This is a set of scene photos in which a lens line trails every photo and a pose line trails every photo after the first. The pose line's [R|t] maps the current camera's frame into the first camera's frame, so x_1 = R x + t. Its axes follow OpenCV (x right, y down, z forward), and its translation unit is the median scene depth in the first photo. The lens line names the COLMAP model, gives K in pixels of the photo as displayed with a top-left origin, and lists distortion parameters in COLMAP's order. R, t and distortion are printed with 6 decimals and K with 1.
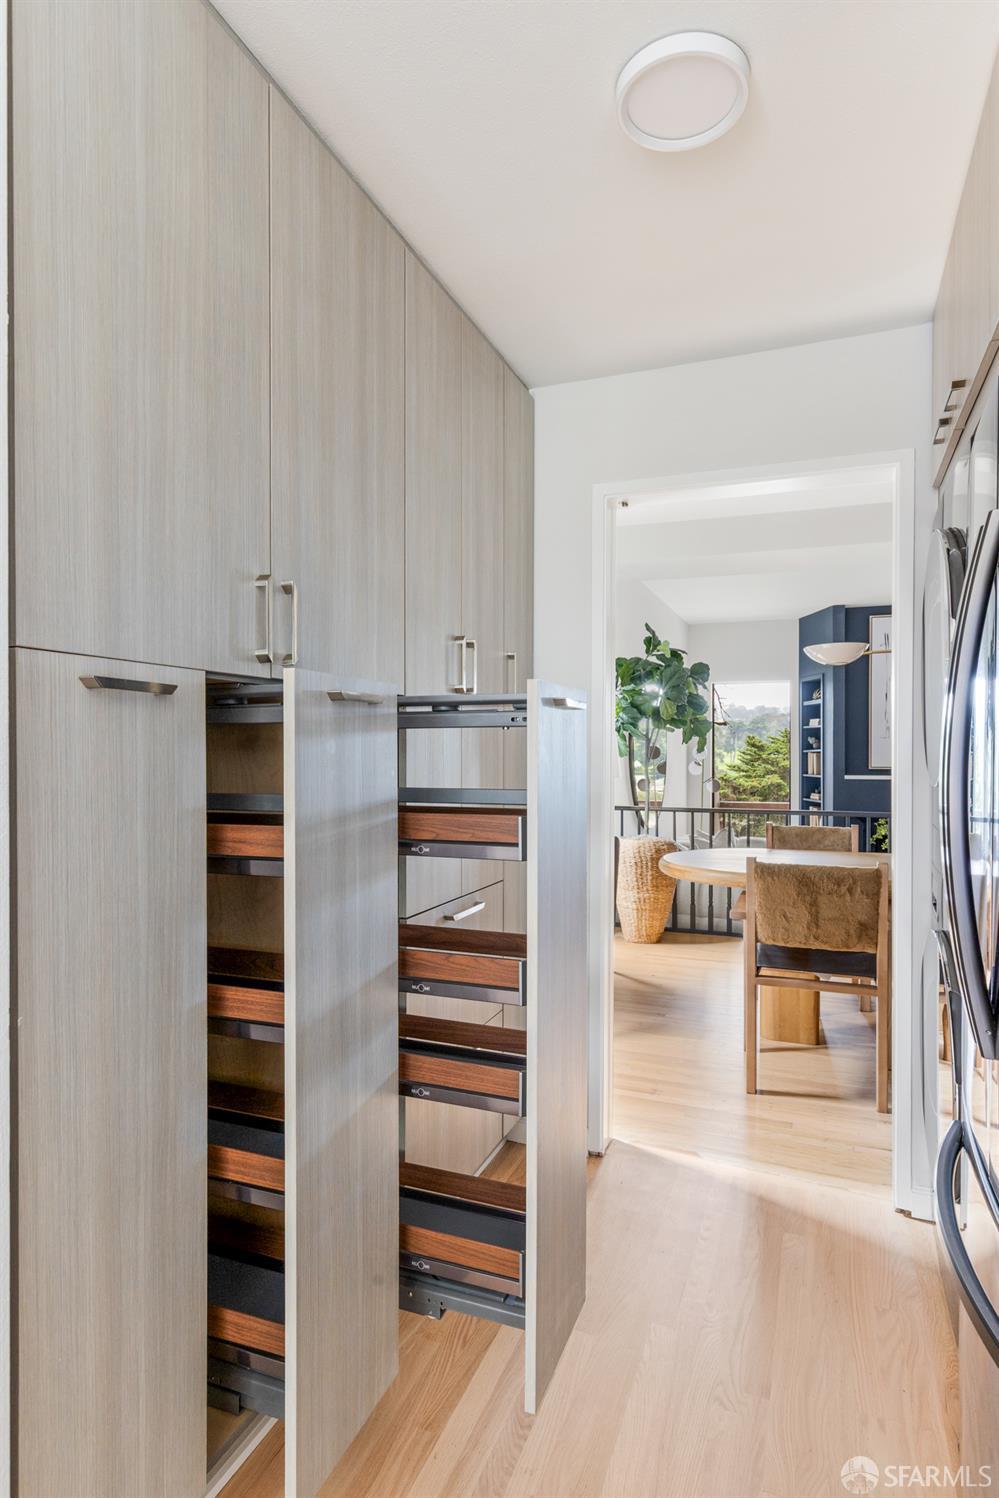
lens RADIAL K [[815.2, 0, 505.5], [0, 815.2, 747.9], [0, 0, 1]] dist [-0.007666, 0.001244]
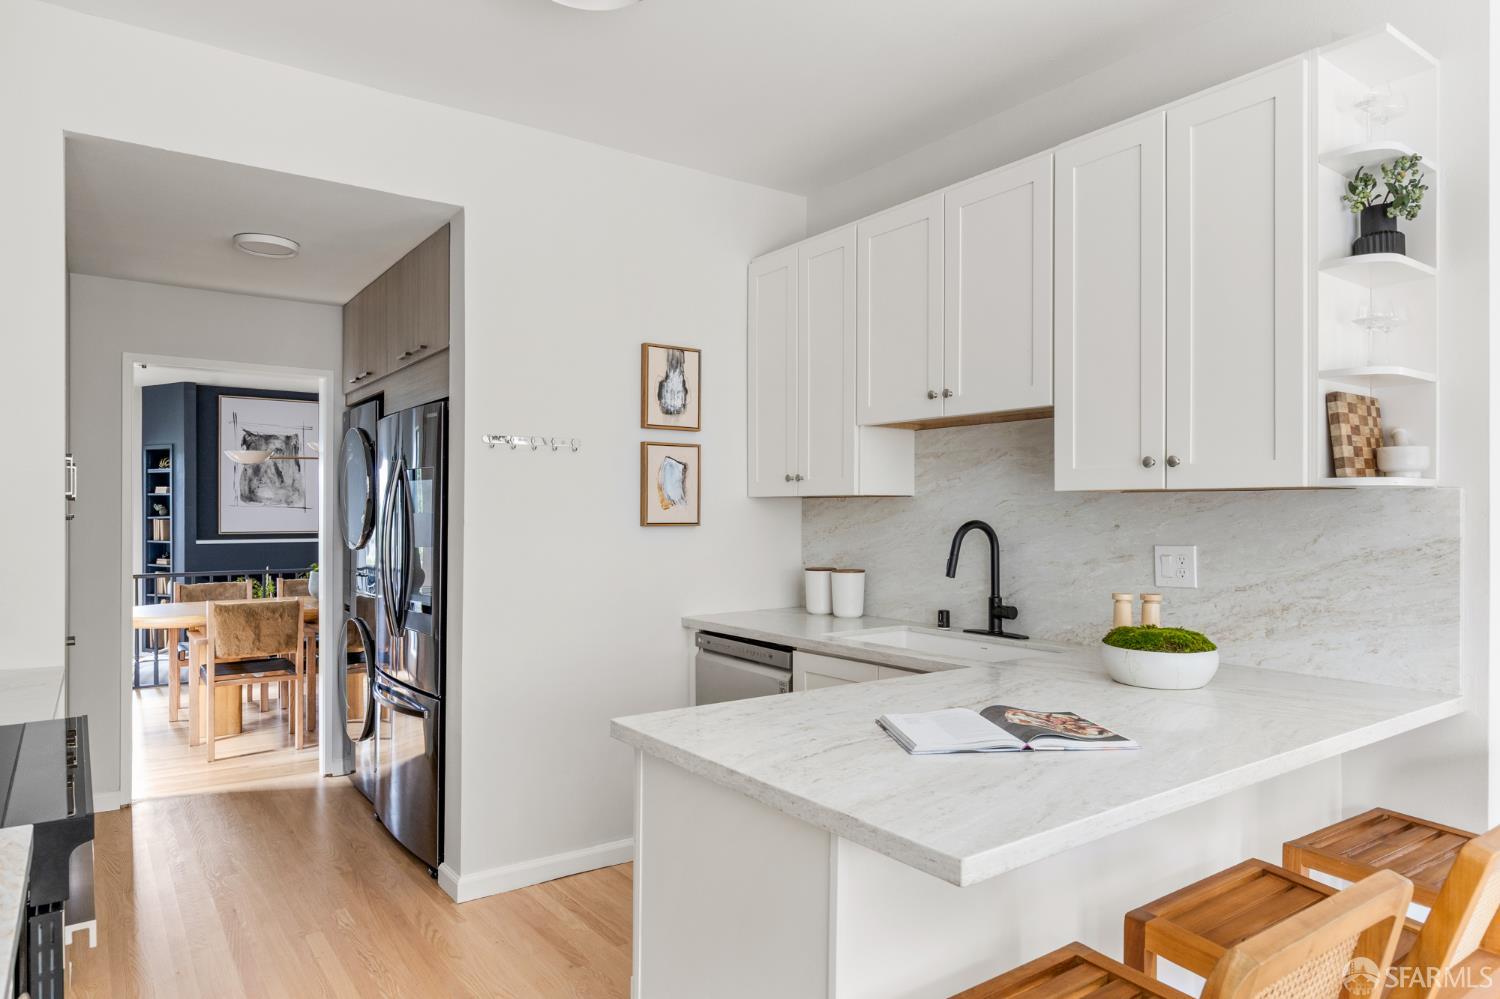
lens RADIAL K [[901.9, 0, 733.7], [0, 901.9, 509.1], [0, 0, 1]] dist [-0.000080, 0.004295]
pose [[0.540089, -0.002789, 0.841603, -0.201749], [-0.003642, 0.999977, 0.005651, -0.016686], [-0.841600, -0.006117, 0.540067, -0.243570]]
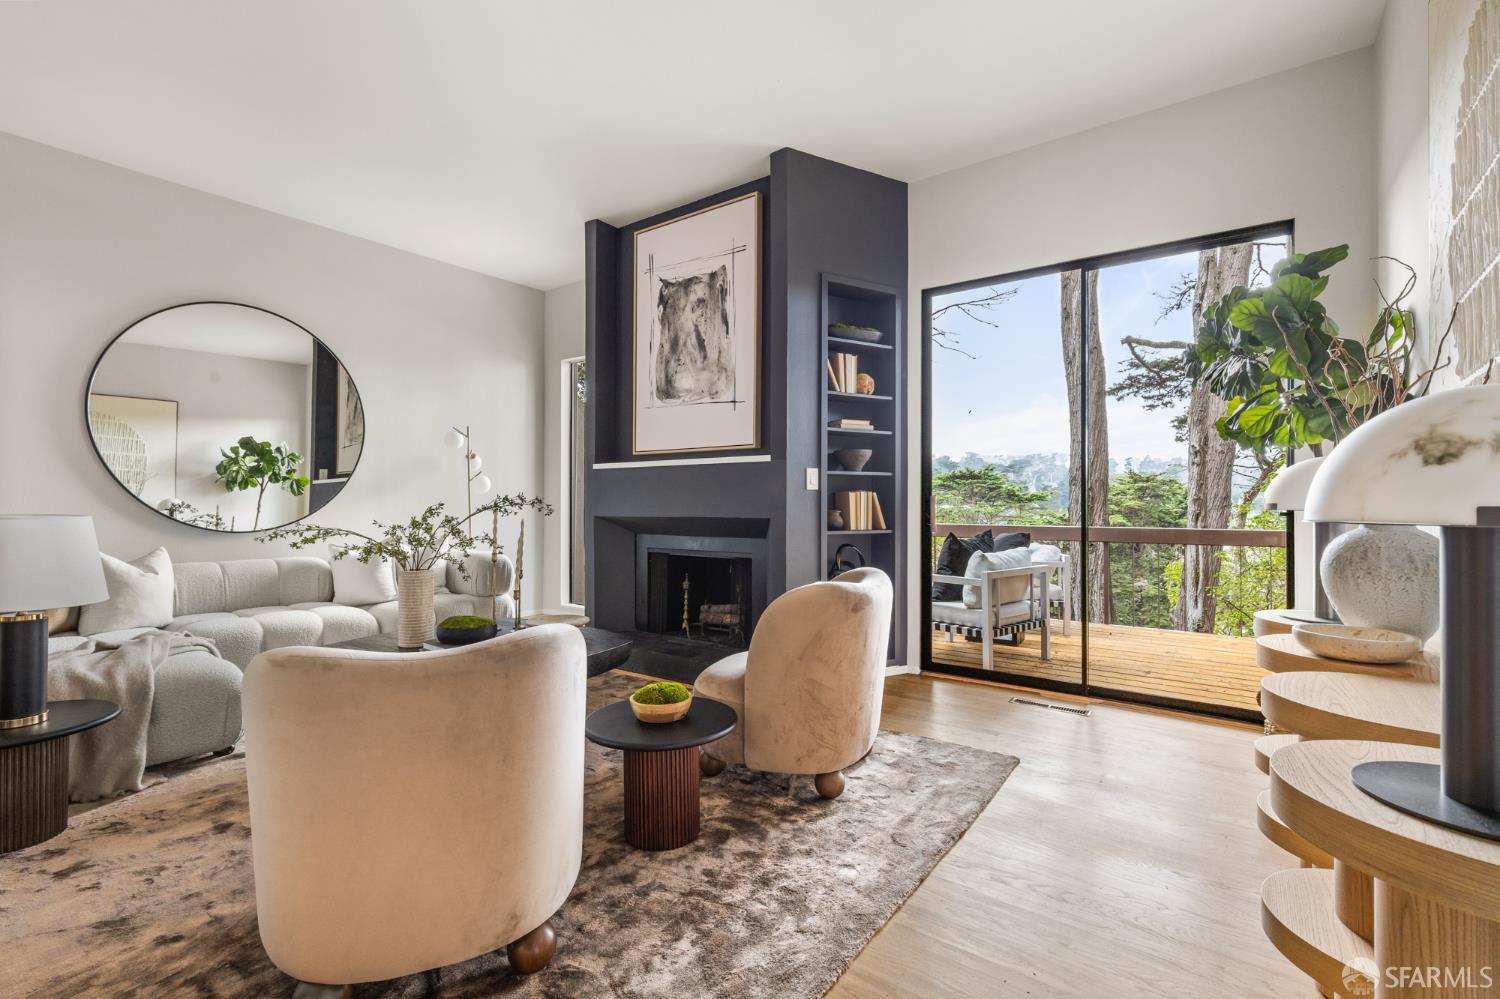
lens RADIAL K [[670.9, 0, 751.8], [0, 670.9, 500.3], [0, 0, 1]] dist [0.004045, -0.000342]
pose [[0.965218, -0.006309, -0.261372, 0.670615], [0.007076, 0.999973, 0.001992, 0.062254], [0.261352, -0.003772, 0.965236, 0.463277]]
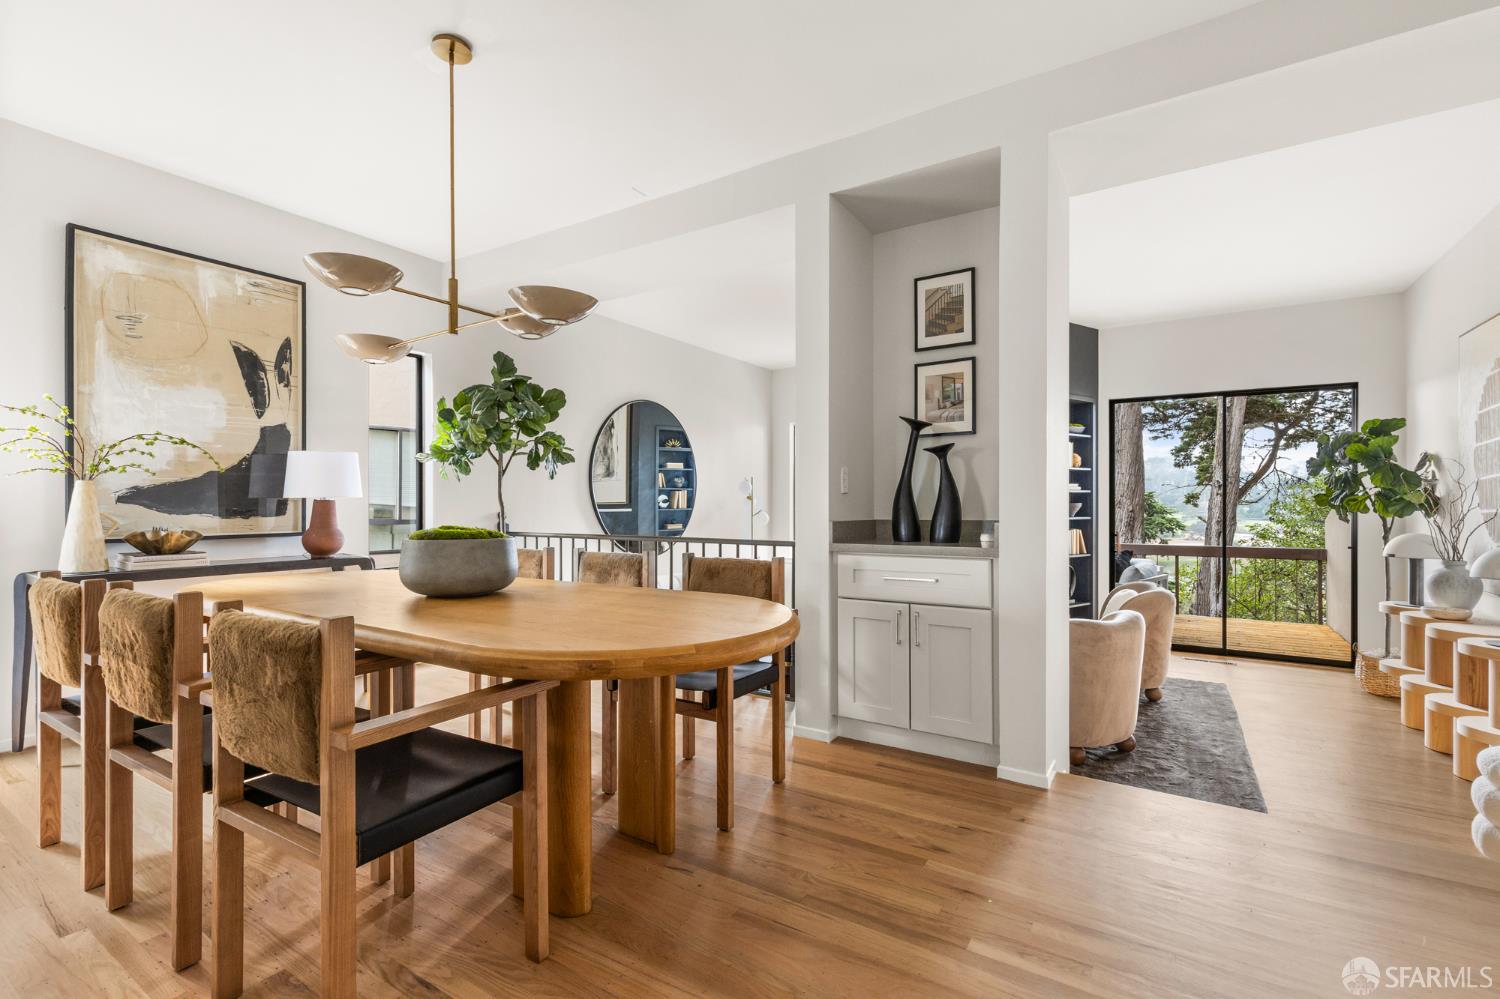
lens RADIAL K [[670.9, 0, 743.4], [0, 670.9, 502.1], [0, 0, 1]] dist [0.004045, -0.000342]
pose [[0.980762, -0.006517, -0.195100, 0.404295], [0.007744, 0.999955, 0.005526, 0.019894], [0.195055, -0.006930, 0.980768, 0.138328]]
